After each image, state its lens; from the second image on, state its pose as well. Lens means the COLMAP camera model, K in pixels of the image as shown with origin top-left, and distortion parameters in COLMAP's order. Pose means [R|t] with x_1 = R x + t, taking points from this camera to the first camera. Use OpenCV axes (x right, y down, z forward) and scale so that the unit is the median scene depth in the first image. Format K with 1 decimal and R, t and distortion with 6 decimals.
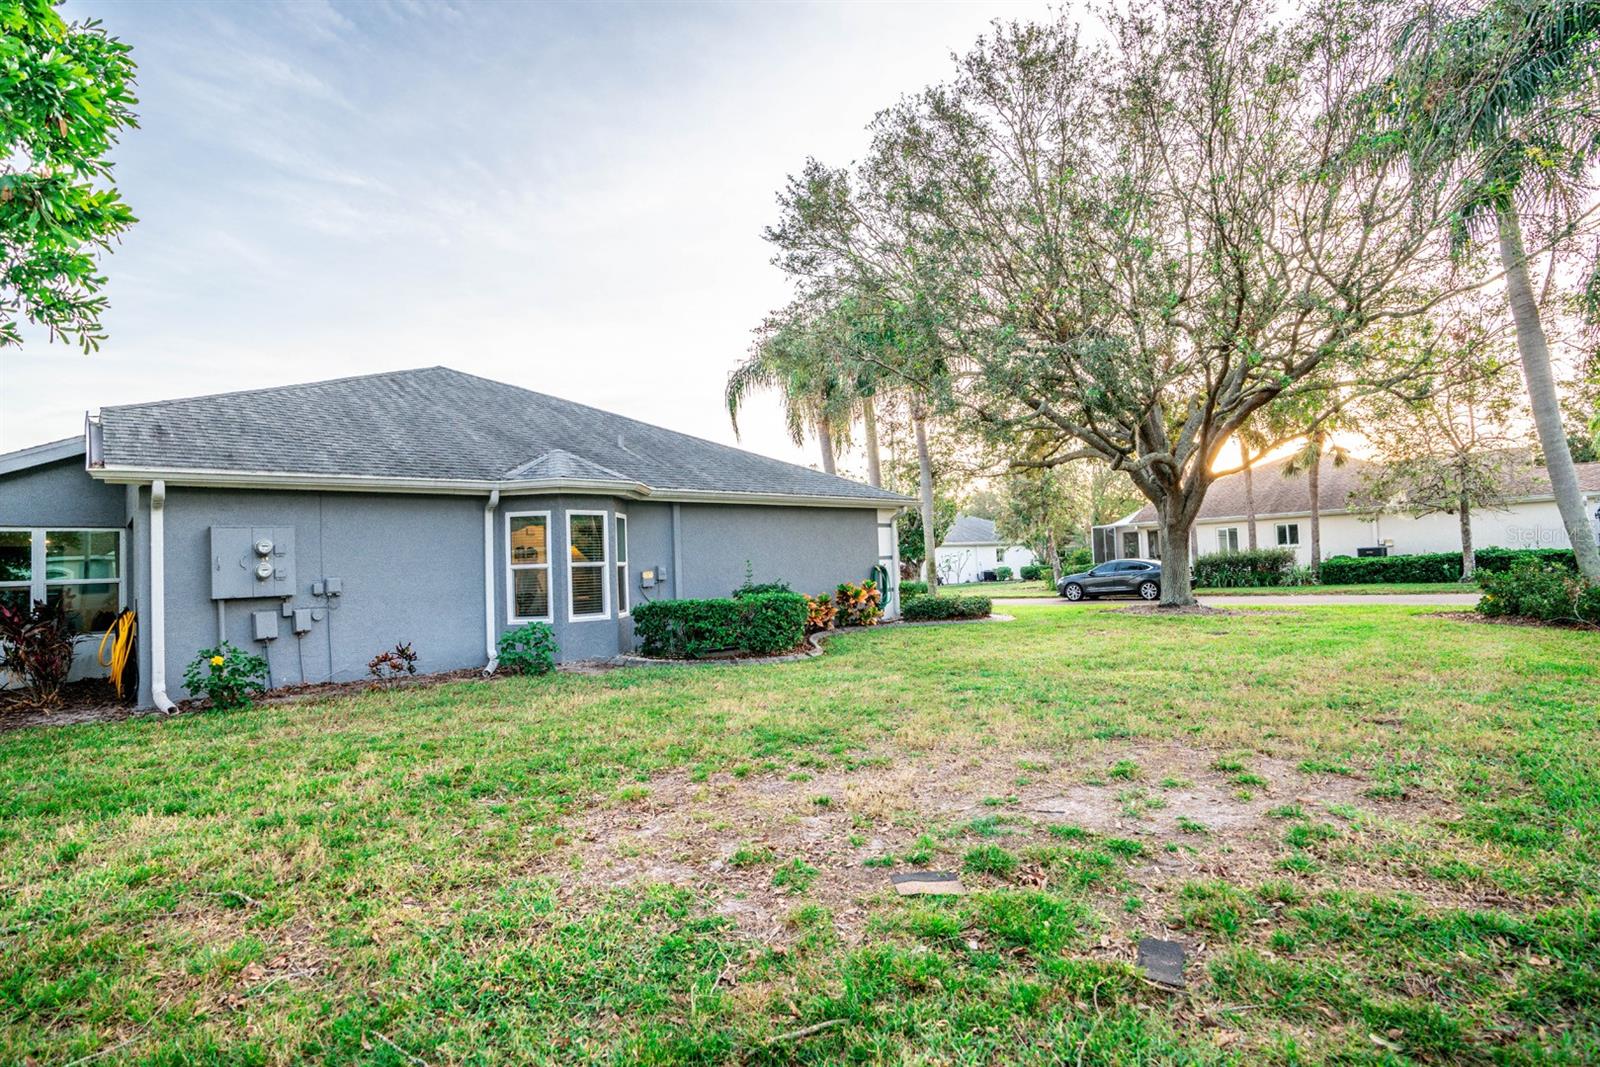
lens RADIAL K [[815.8, 0, 791.5], [0, 815.8, 536.5], [0, 0, 1]] dist [-0.036384, 0.033067]
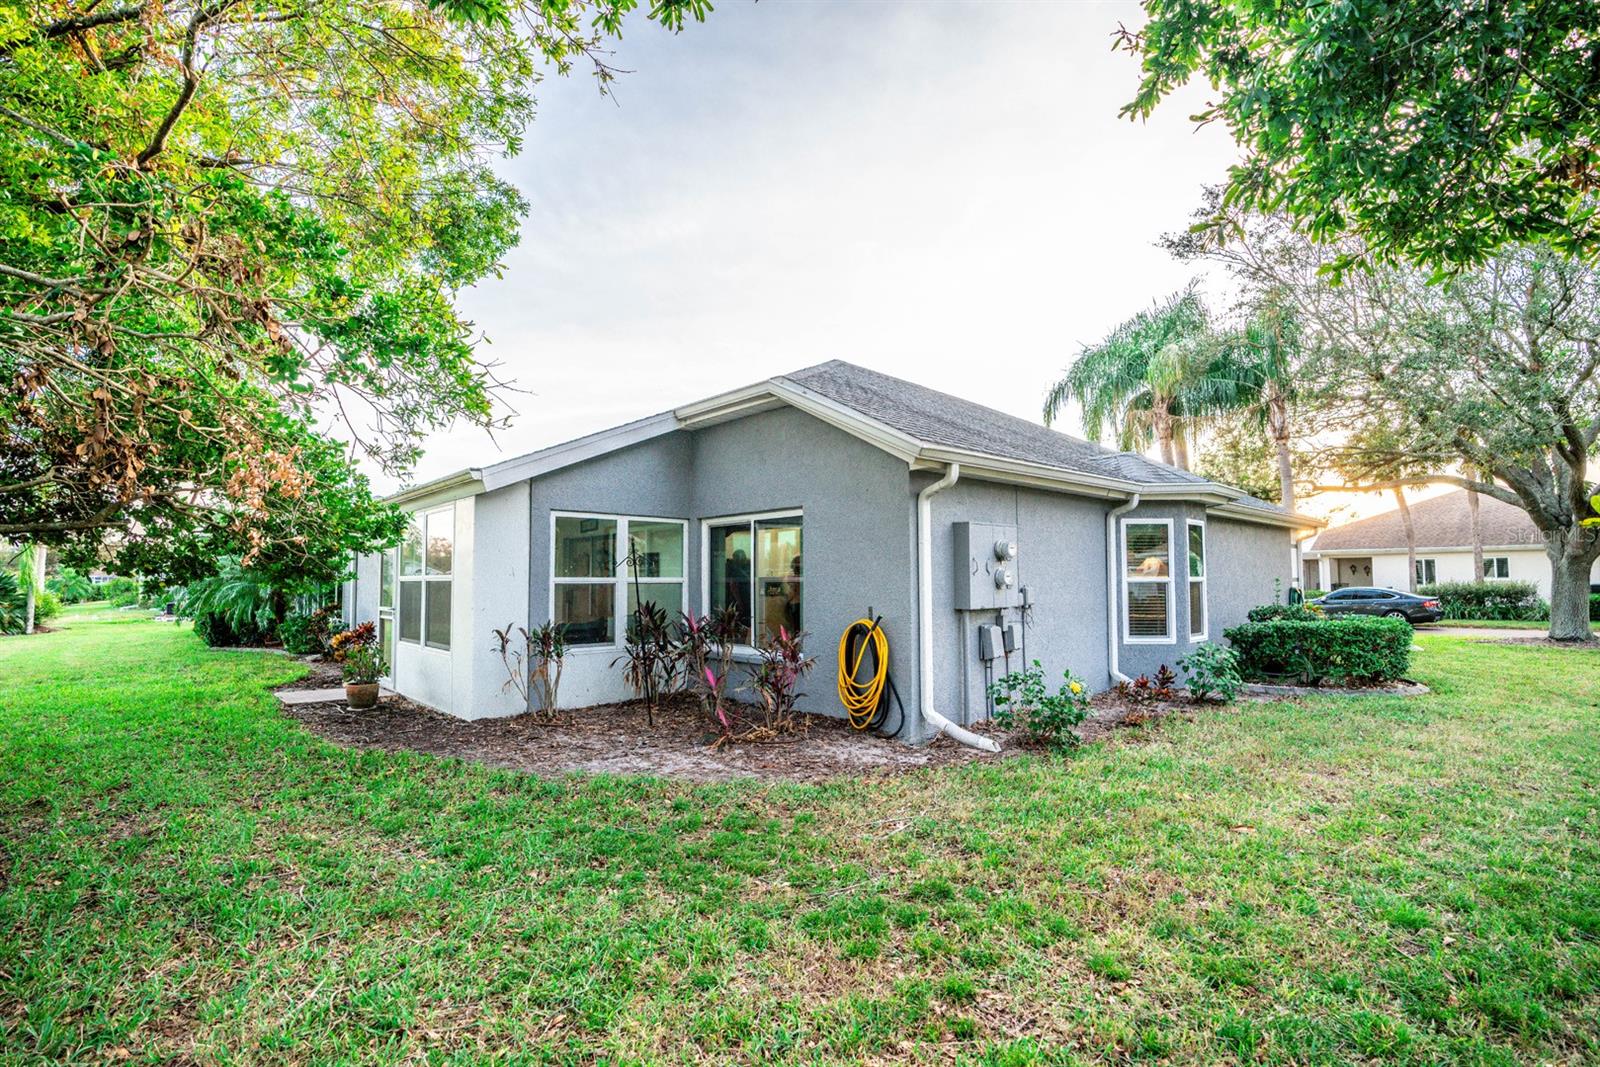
lens RADIAL K [[768.8, 0, 797.7], [0, 768.8, 538.6], [0, 0, 1]] dist [-0.032190, 0.029211]
pose [[0.998621, 0.036125, 0.038089, -0.702093], [-0.035425, 0.999194, -0.018898, 0.020297], [-0.038741, 0.017522, 0.999096, 0.157243]]
